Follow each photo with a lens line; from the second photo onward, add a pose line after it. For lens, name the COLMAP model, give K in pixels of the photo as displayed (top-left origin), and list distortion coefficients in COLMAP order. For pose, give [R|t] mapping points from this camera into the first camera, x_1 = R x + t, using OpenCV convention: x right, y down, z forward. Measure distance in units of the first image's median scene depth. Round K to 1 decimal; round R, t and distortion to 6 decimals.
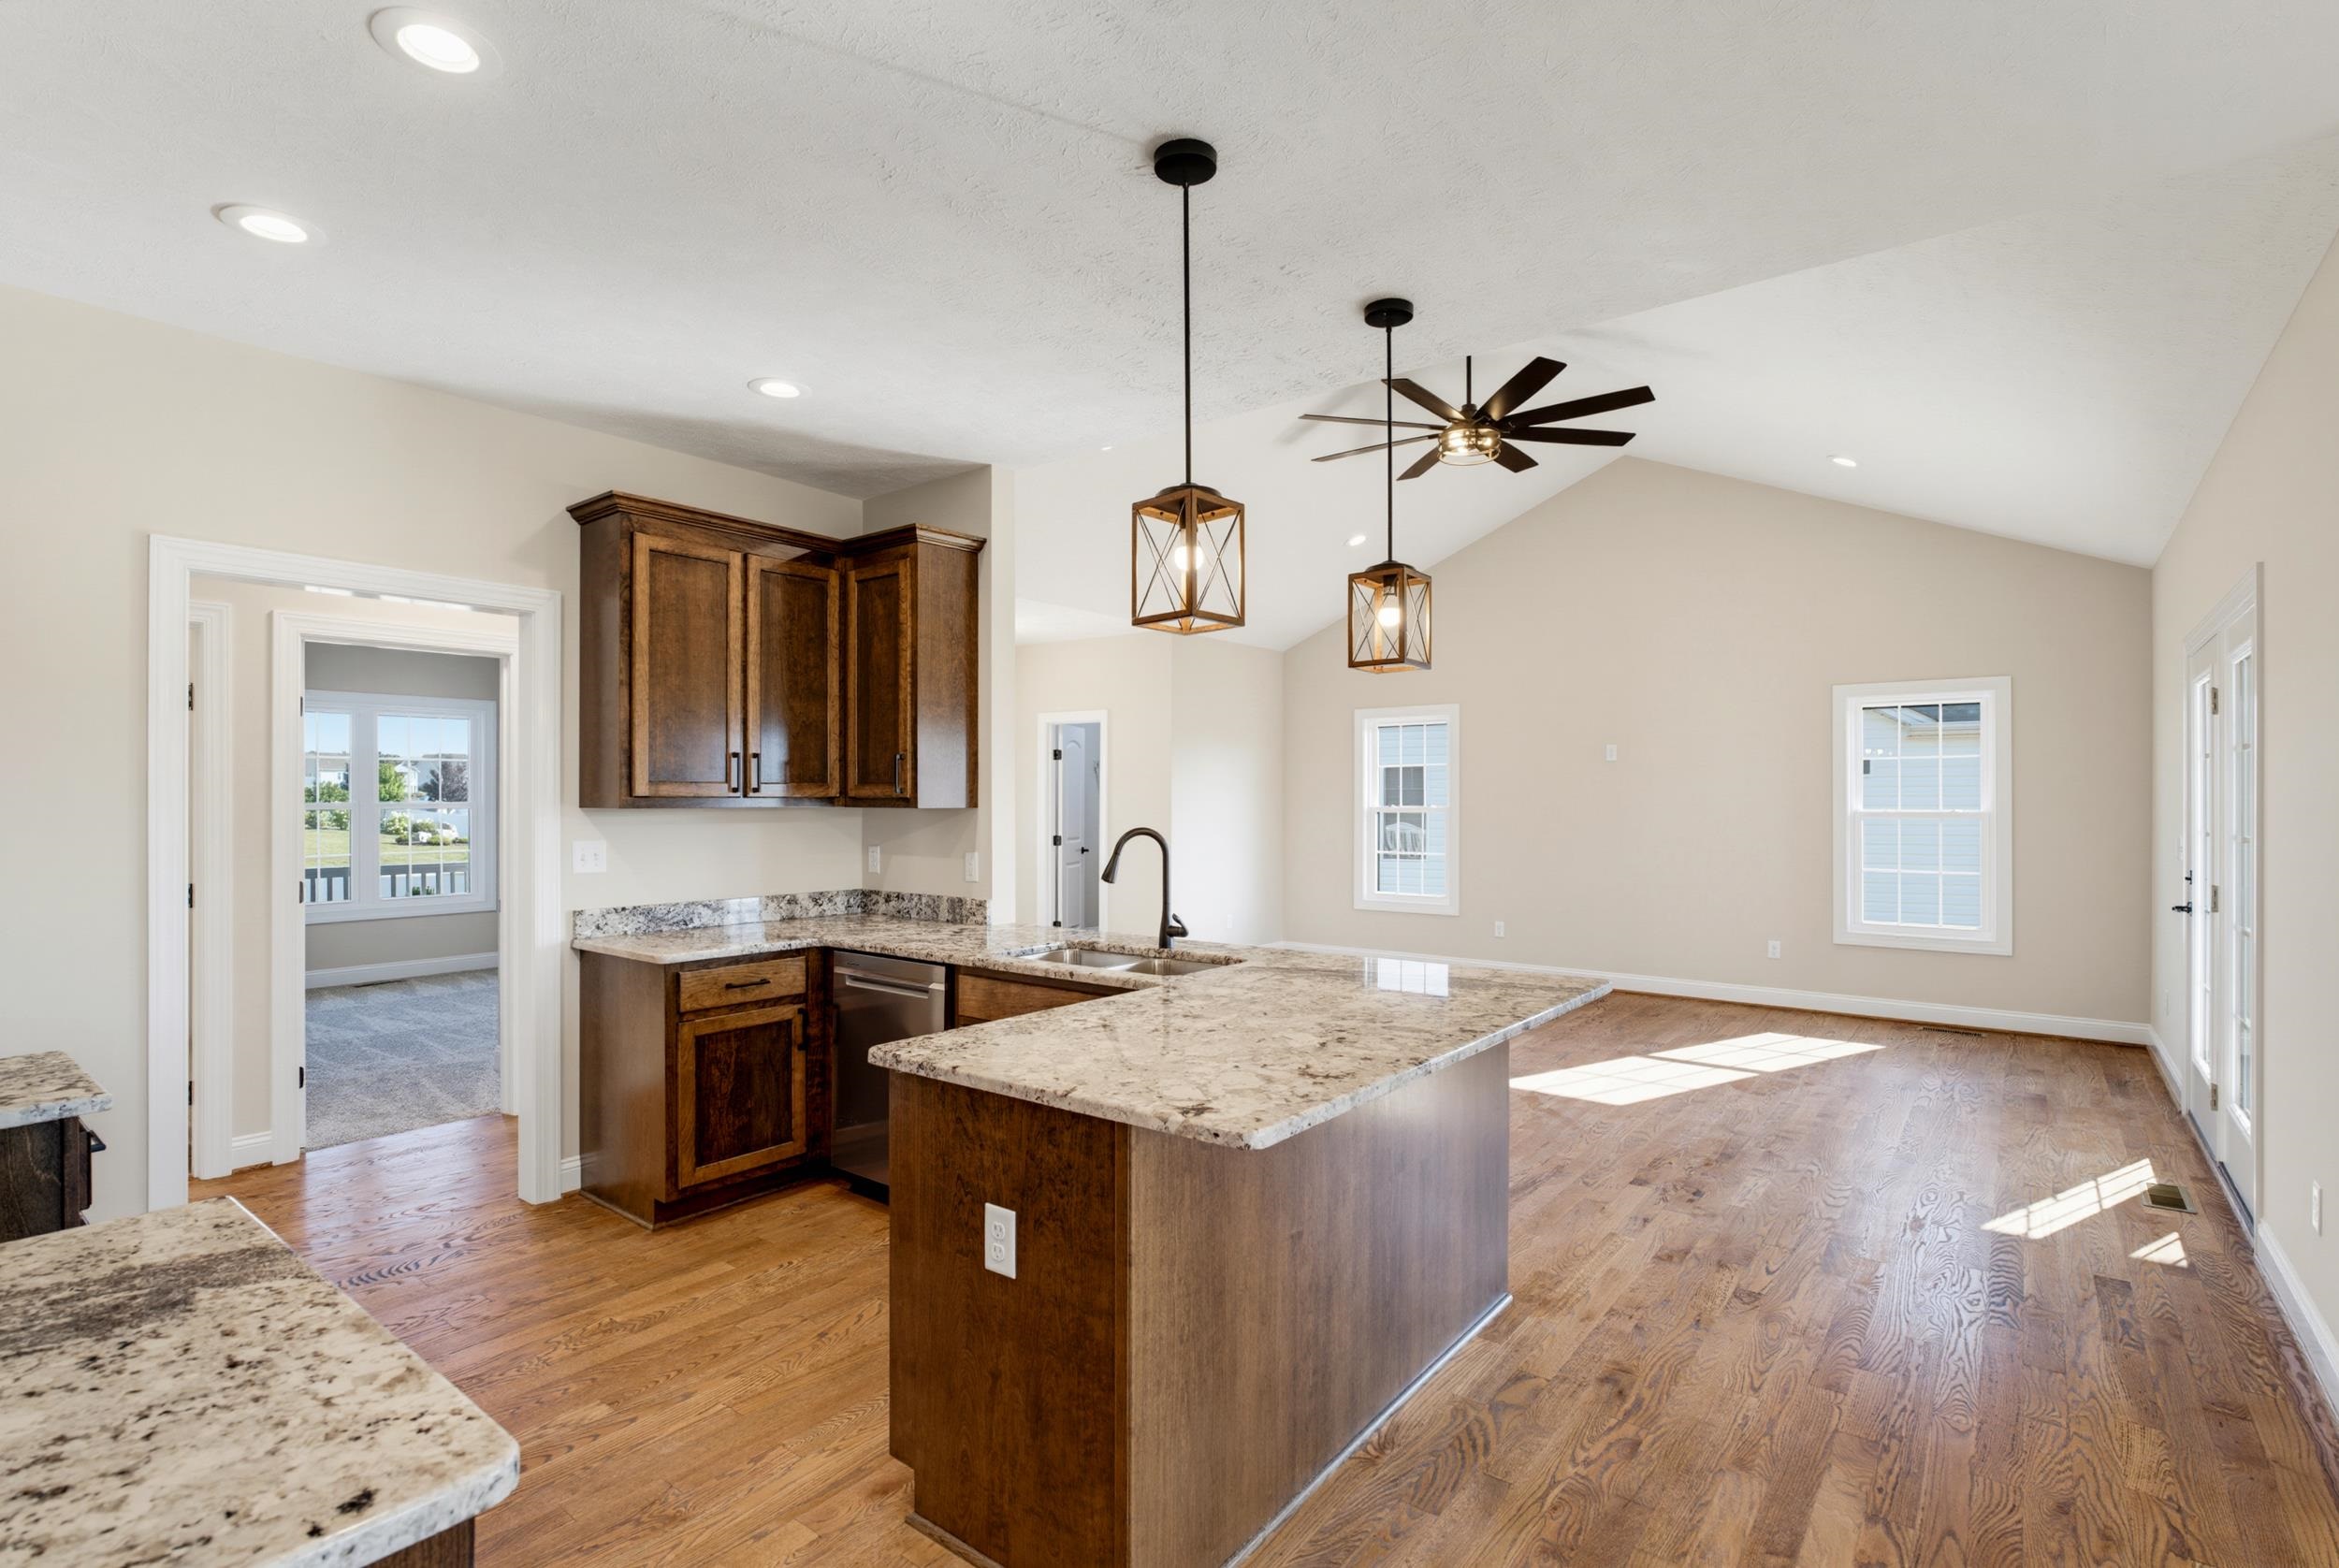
lens RADIAL K [[1096.6, 0, 1168.8], [0, 1096.6, 795.2], [0, 0, 1]] dist [-0.014213, 0.003021]
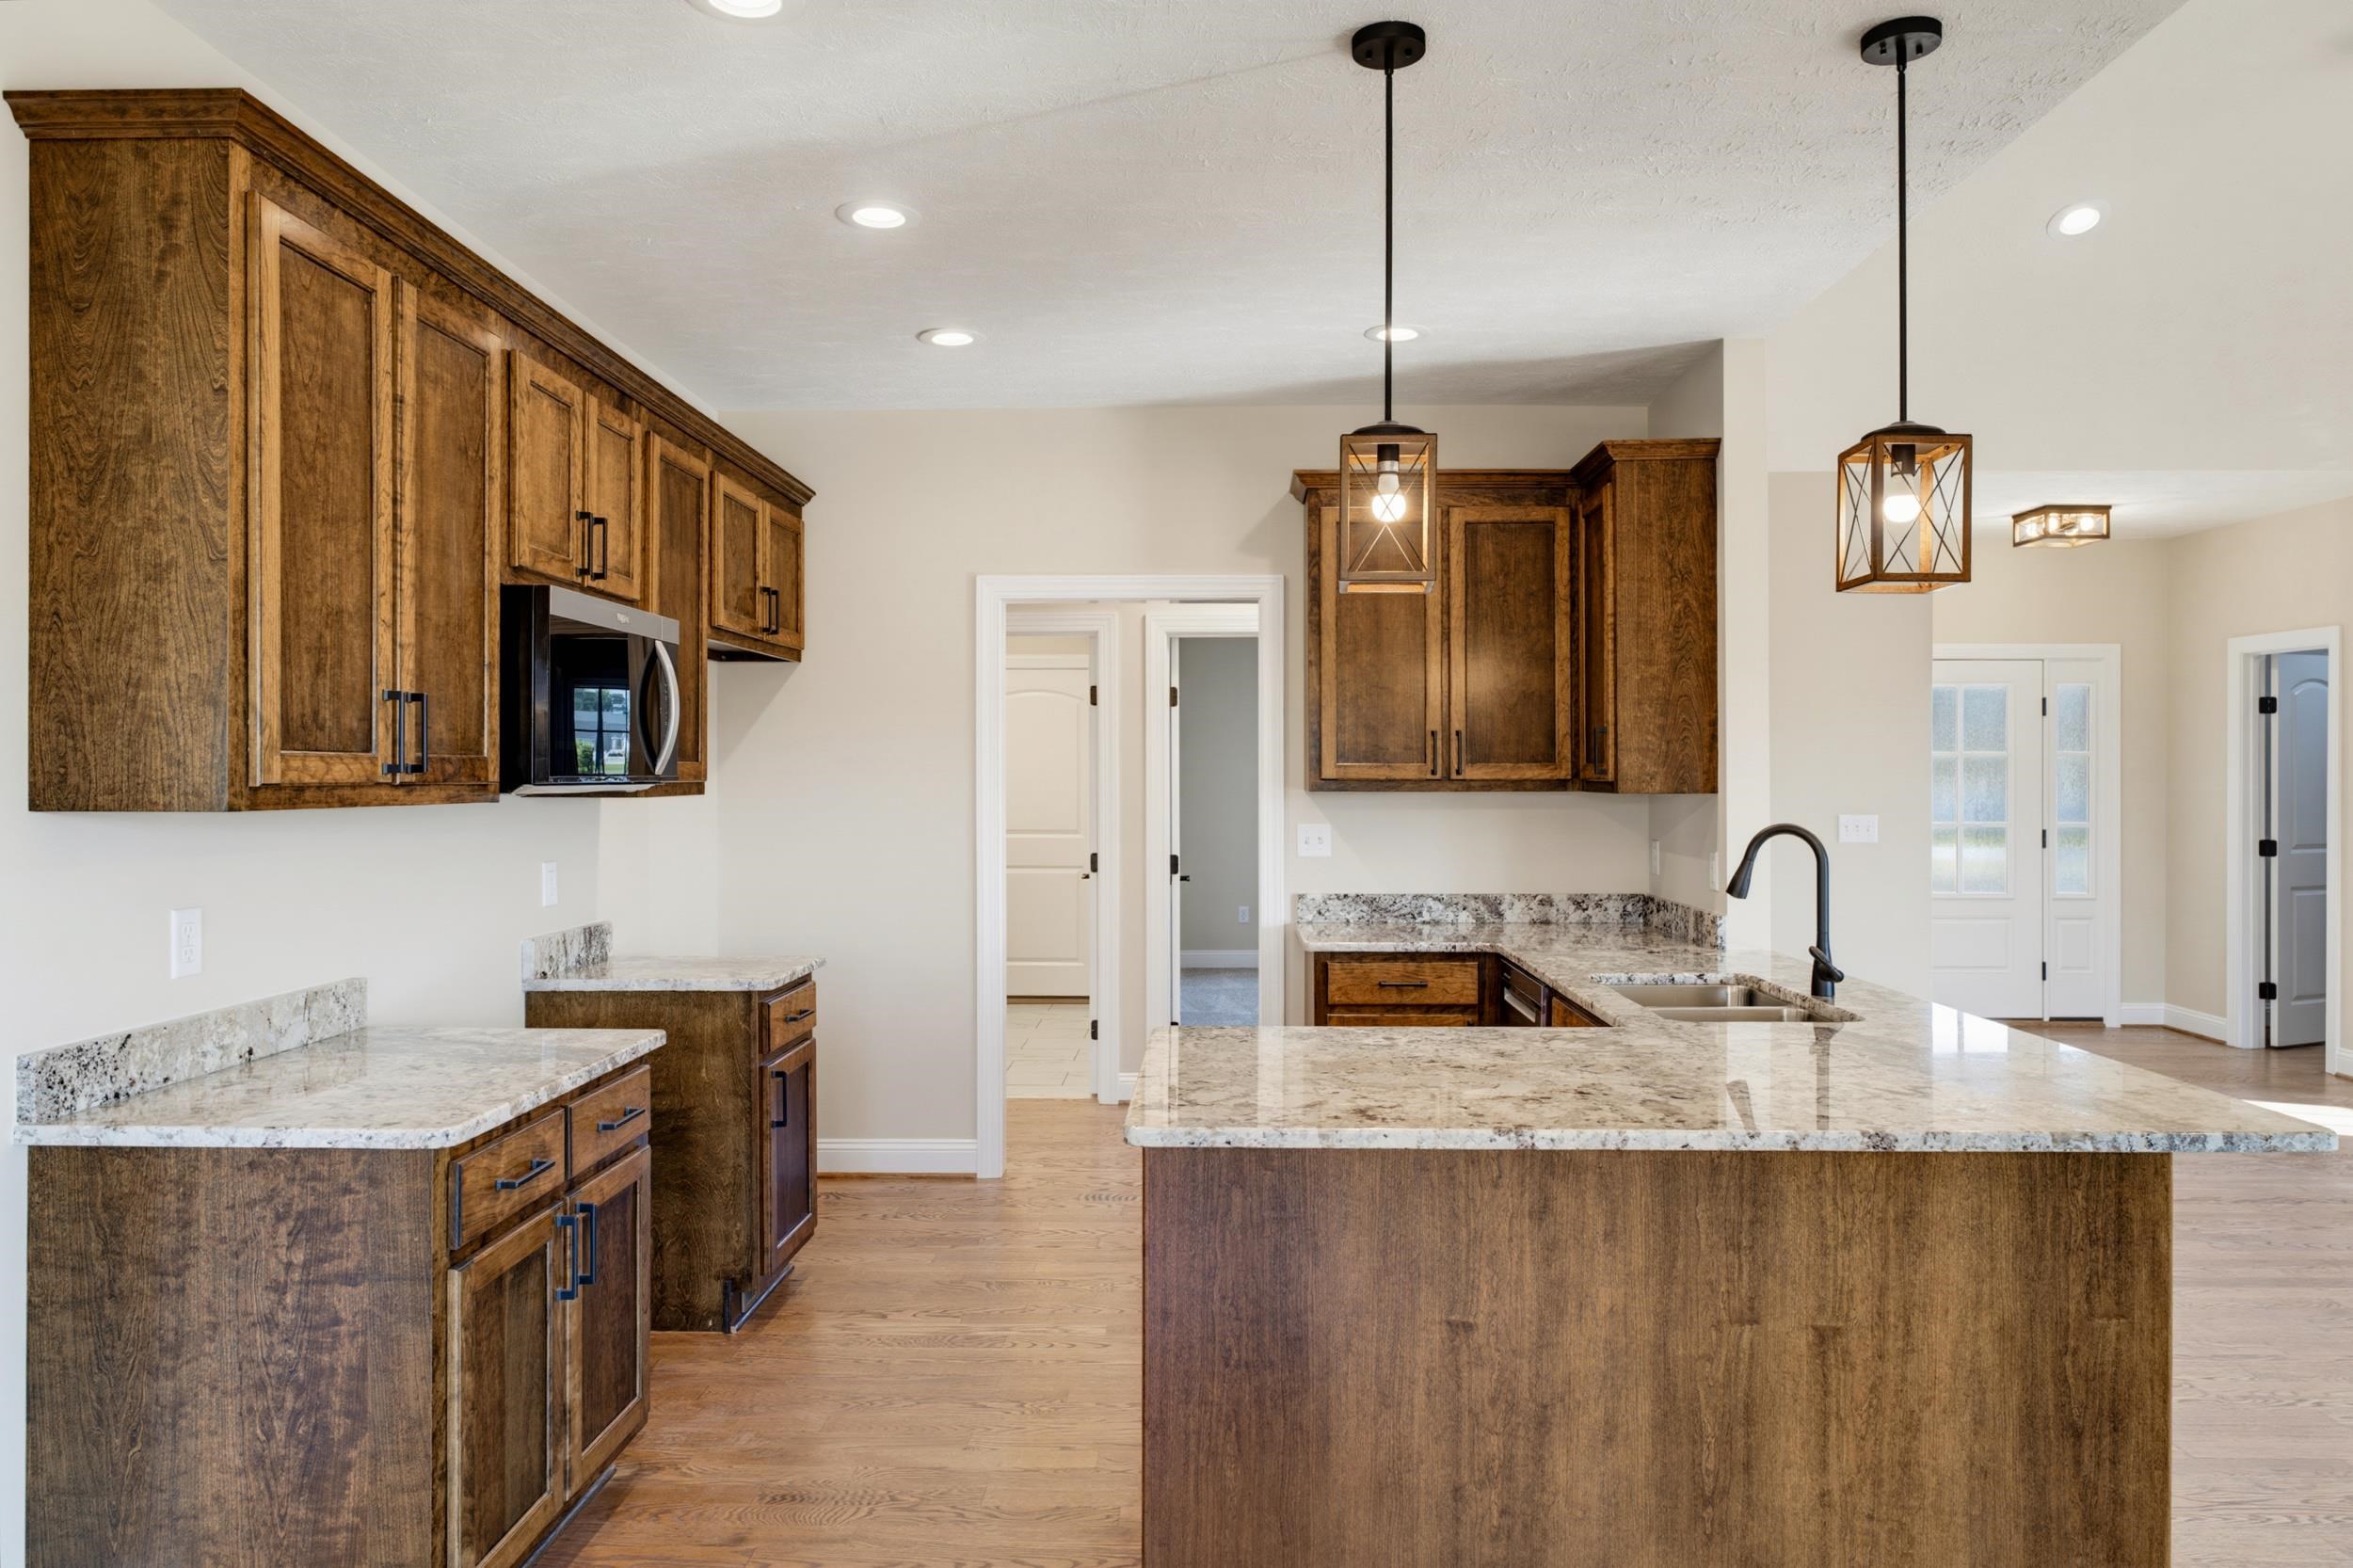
lens RADIAL K [[1516.7, 0, 1204.3], [0, 1516.7, 771.4], [0, 0, 1]] dist [-0.006906, 0.000380]
pose [[0.608620, -0.002770, -0.793457, 0.444720], [0.003741, 0.999993, -0.000622, -0.004800], [0.793453, -0.002590, 0.608626, 0.081322]]
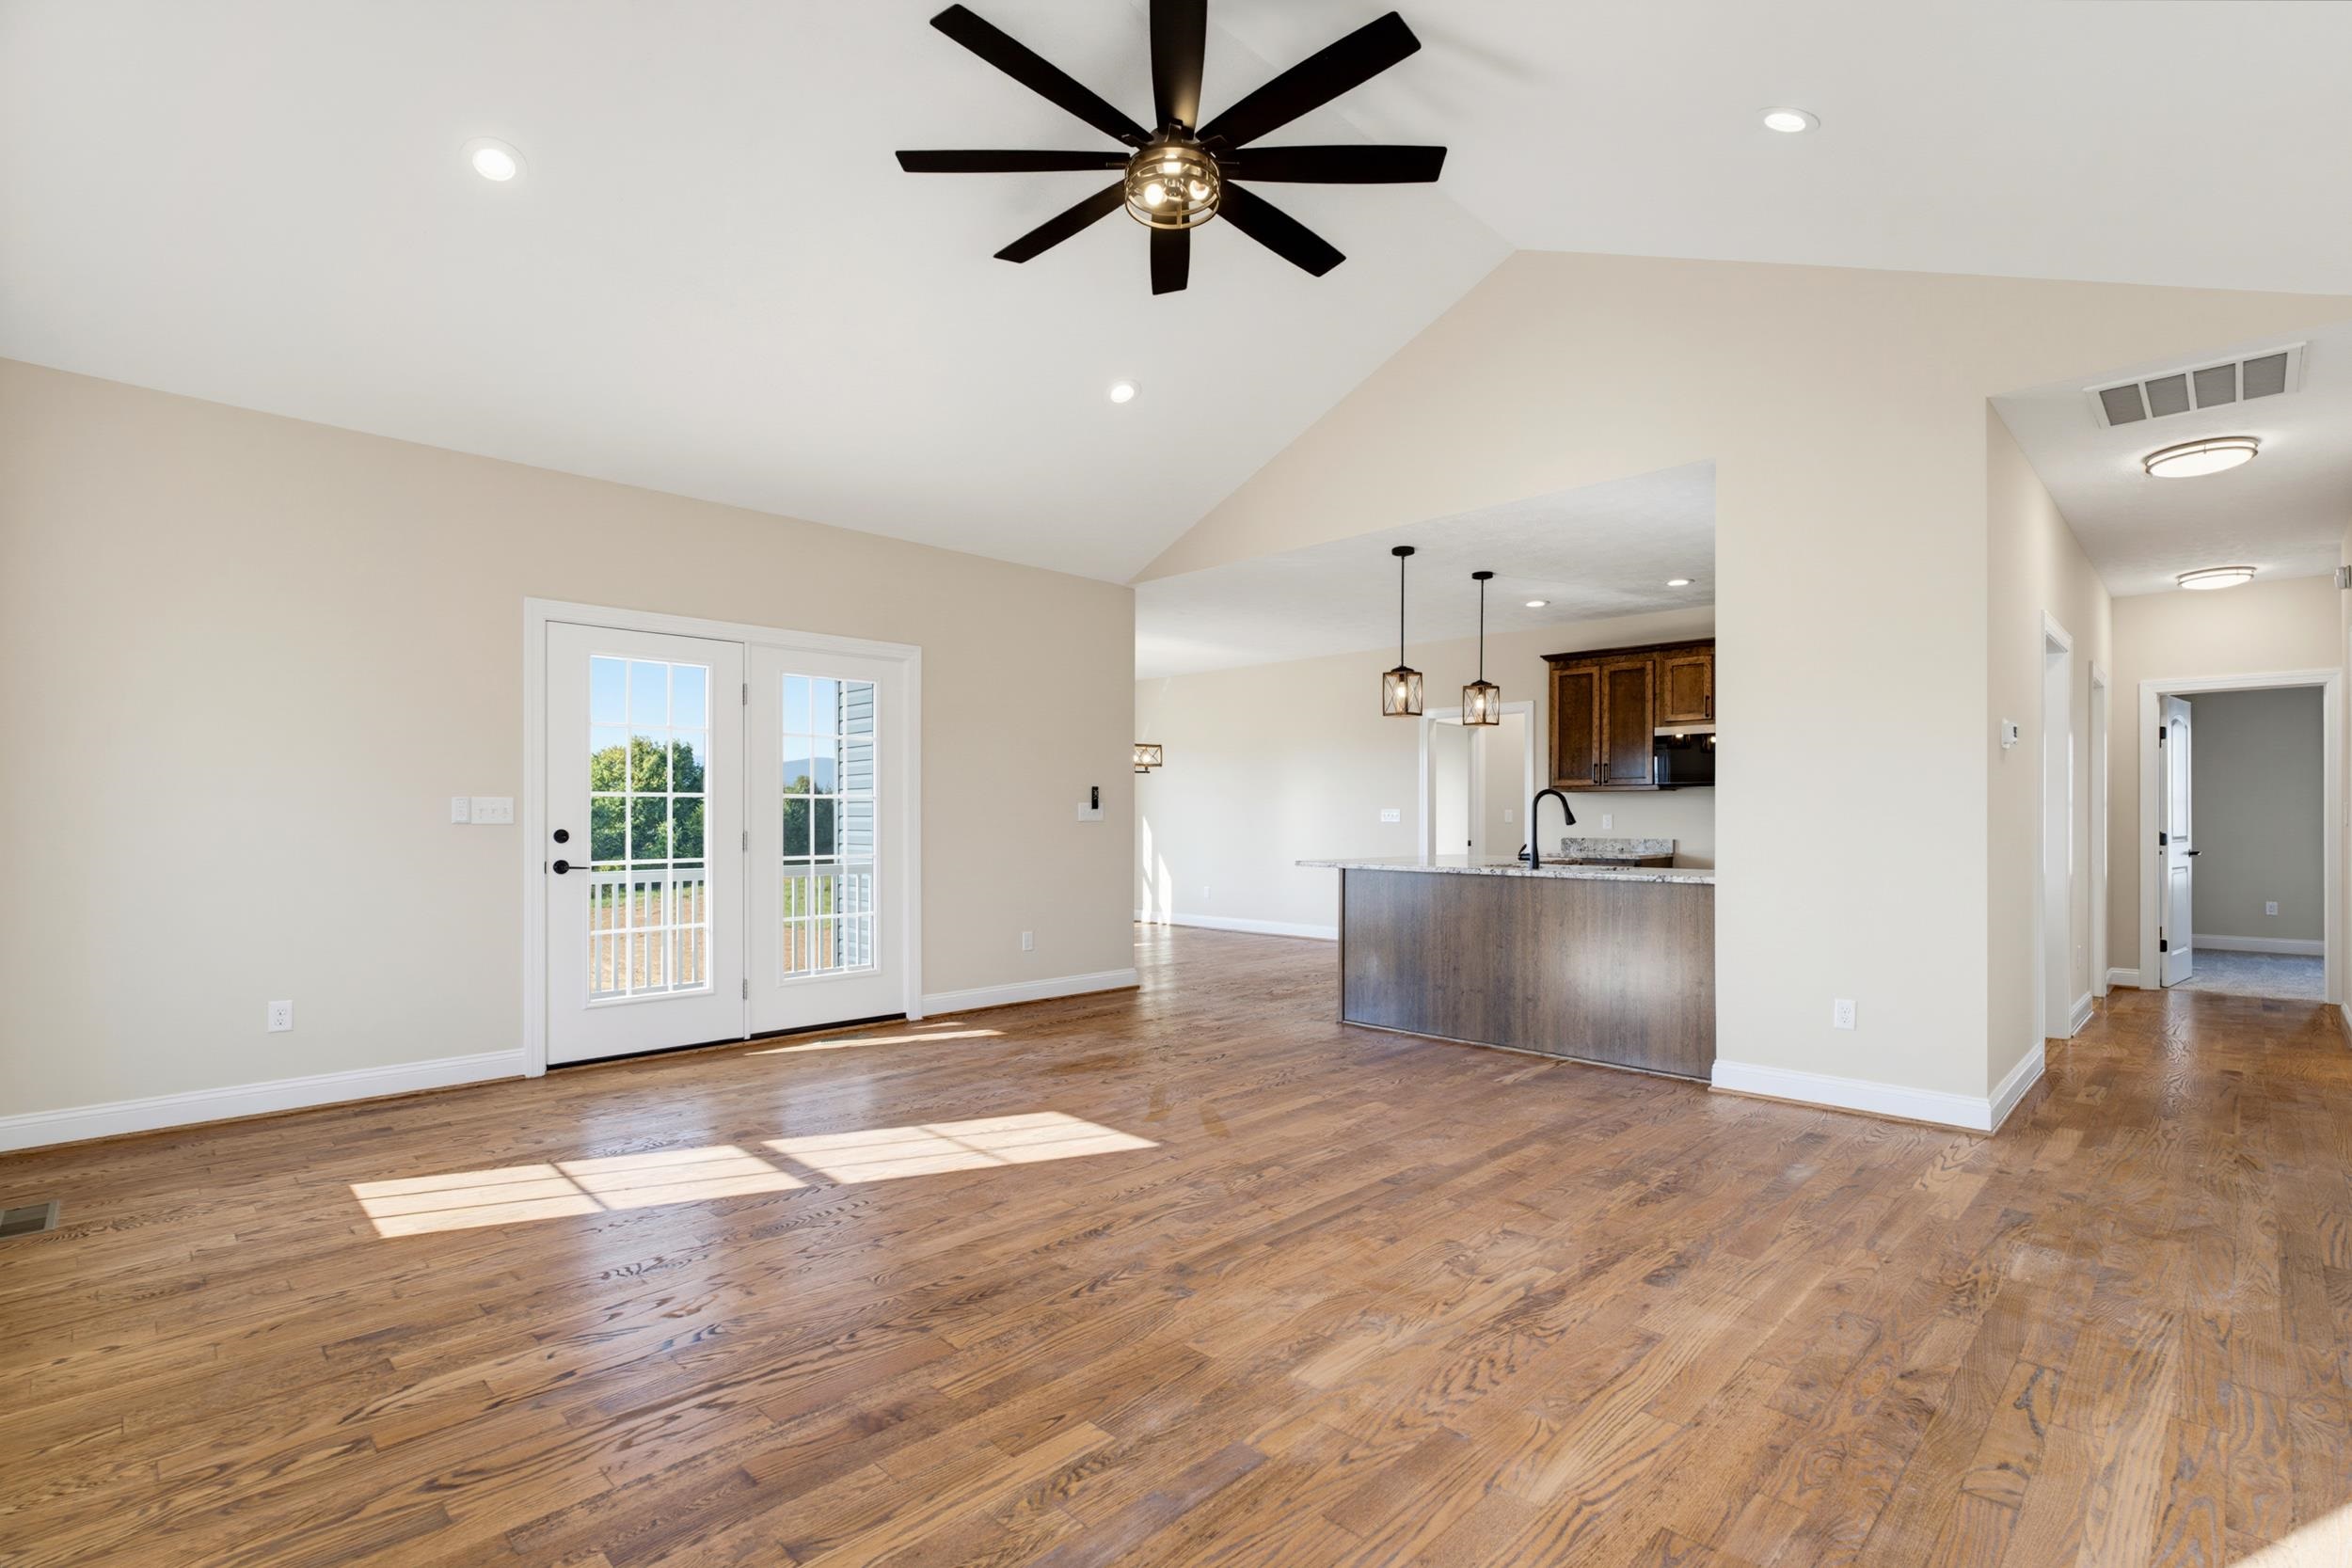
lens RADIAL K [[1076.6, 0, 1168.3], [0, 1076.6, 832.0], [0, 0, 1]] dist [-0.012485, 0.001804]
pose [[-0.992121, -0.006437, 0.125120, 0.264124], [-0.005341, 0.999944, 0.009089, 0.065607], [-0.125172, 0.008349, -0.992100, 2.126278]]
